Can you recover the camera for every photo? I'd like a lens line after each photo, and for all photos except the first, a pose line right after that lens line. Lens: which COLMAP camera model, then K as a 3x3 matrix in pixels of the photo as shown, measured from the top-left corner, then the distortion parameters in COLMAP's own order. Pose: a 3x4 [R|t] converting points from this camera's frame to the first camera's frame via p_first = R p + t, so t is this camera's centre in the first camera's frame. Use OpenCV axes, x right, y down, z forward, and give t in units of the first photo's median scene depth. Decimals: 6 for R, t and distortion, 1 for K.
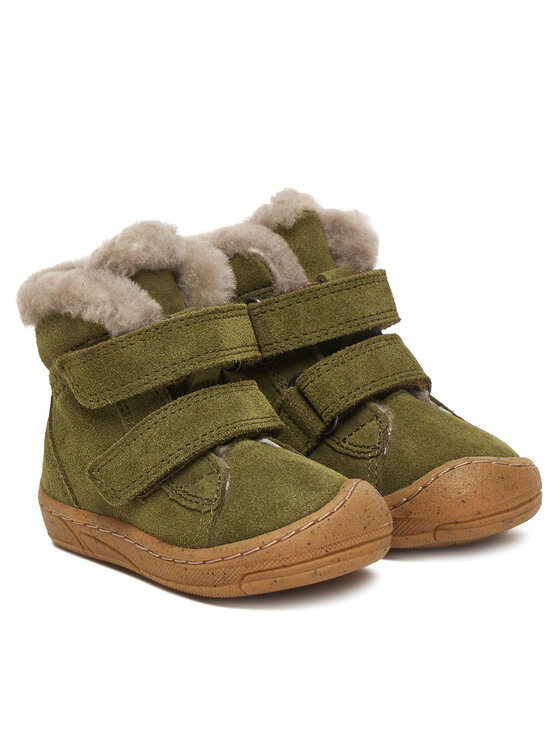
lens RADIAL K [[2196.9, 0, 280.0], [0, 2196.9, 373.0], [0, 0, 1]] dist [-0.070147, -0.017649]
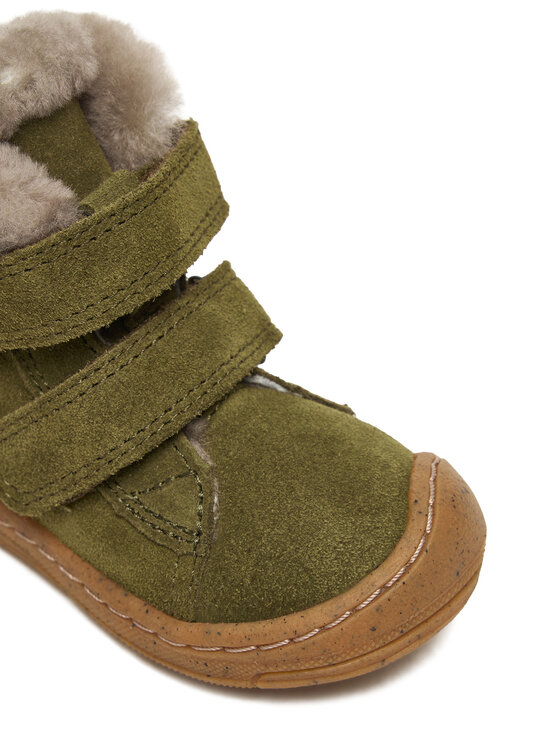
lens RADIAL K [[1683.4, 0, 280.0], [0, 1683.4, 373.0], [0, 0, 1]] dist [0.063174, 9.911498]
pose [[0.991945, -0.078039, 0.099773, -0.048675], [0.041633, 0.944778, 0.325056, -0.126968], [-0.119631, -0.318284, 0.940417, 0.574941]]
